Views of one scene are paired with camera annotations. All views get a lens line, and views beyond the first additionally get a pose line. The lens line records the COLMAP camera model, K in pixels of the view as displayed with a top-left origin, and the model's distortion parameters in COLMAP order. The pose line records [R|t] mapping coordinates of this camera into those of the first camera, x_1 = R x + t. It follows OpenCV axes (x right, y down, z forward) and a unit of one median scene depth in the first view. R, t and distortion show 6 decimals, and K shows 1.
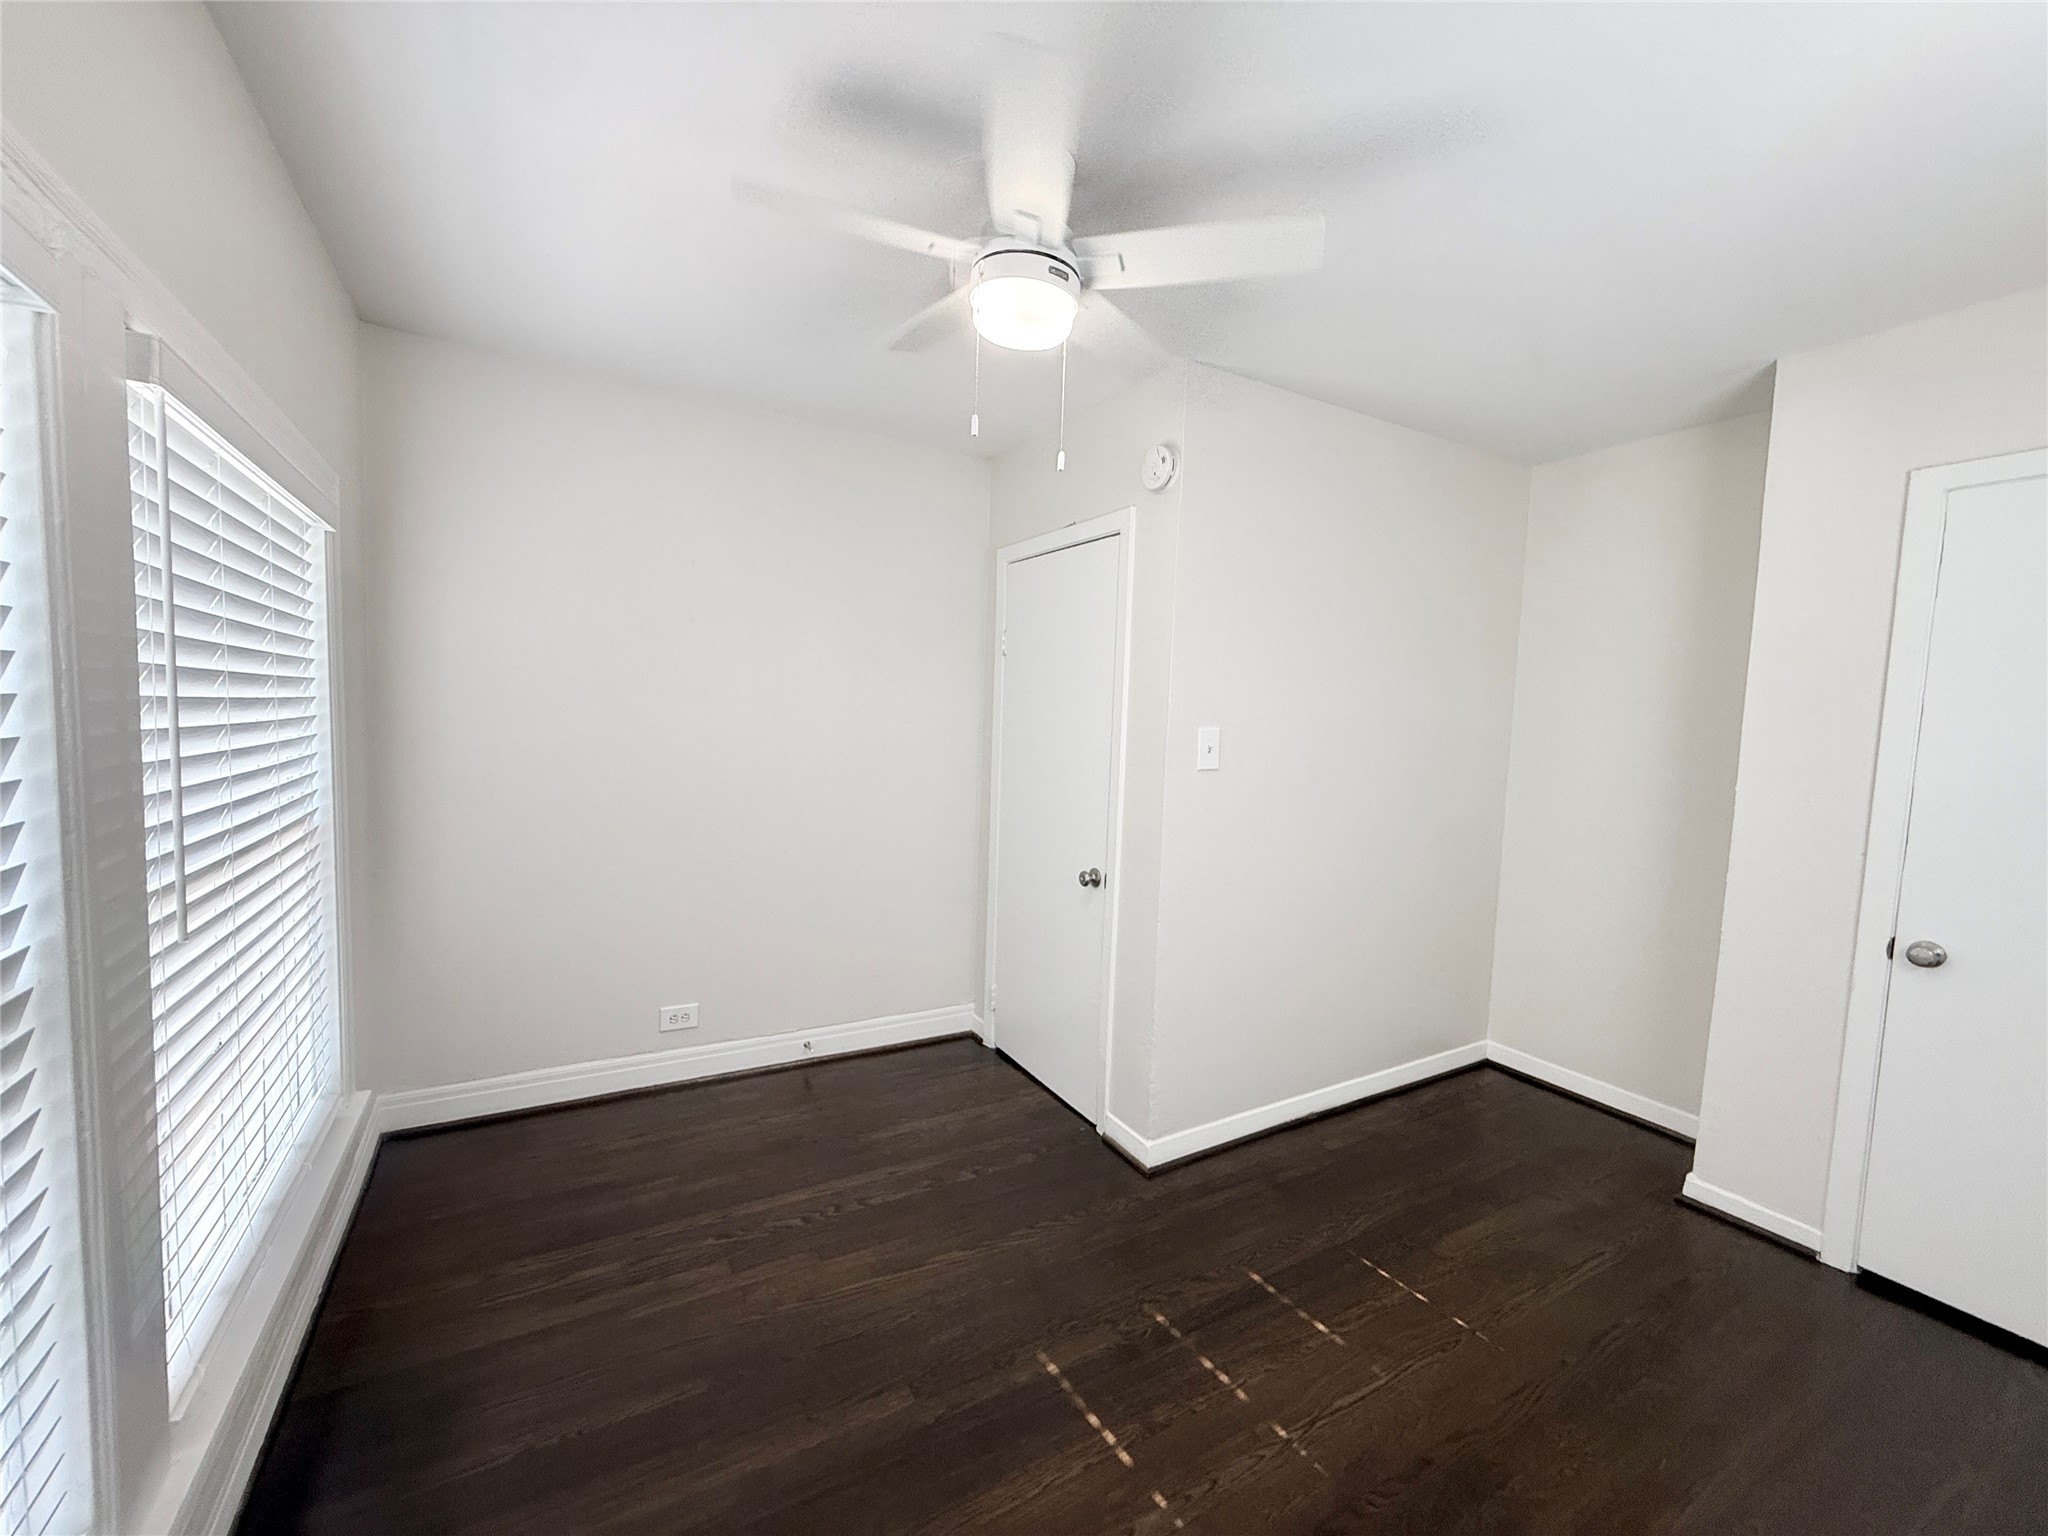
lens RADIAL K [[819.2, 0, 1020.9], [0, 819.2, 766.8], [0, 0, 1]] dist [0.003580, 0.000410]
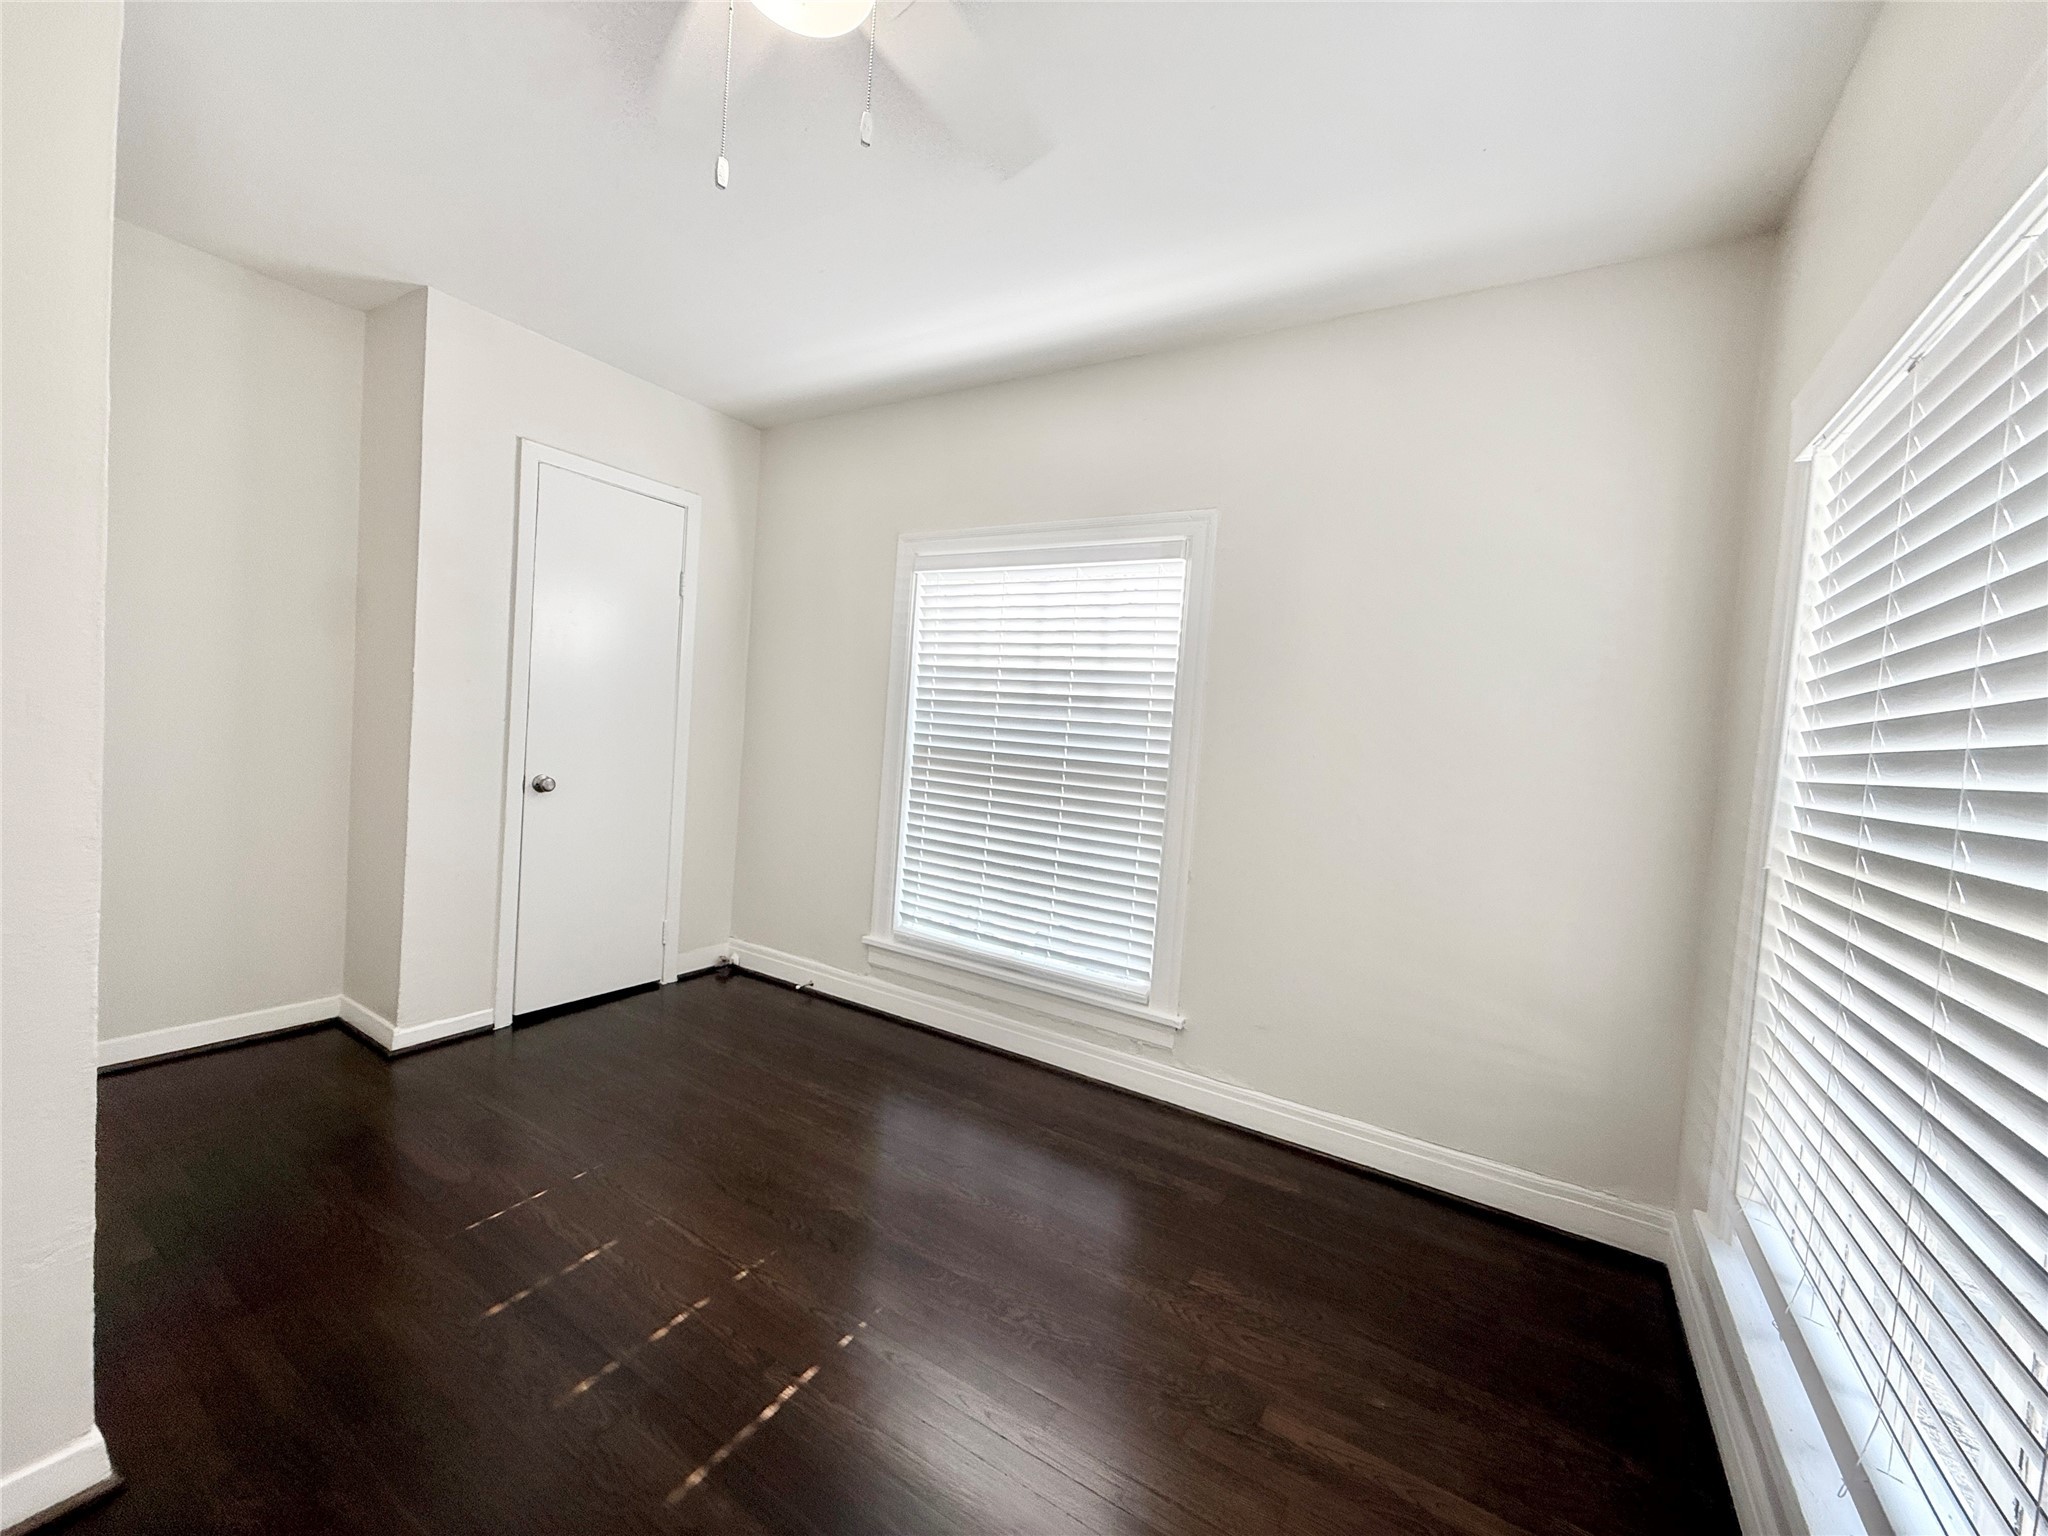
lens RADIAL K [[819.2, 0, 1021.0], [0, 819.2, 770.4], [0, 0, 1]] dist [0.003580, 0.000410]
pose [[-0.468535, -0.110071, 0.876561, -0.534173], [-0.033346, 0.993704, 0.106957, 0.015908], [-0.882815, 0.020884, -0.469256, 0.857646]]
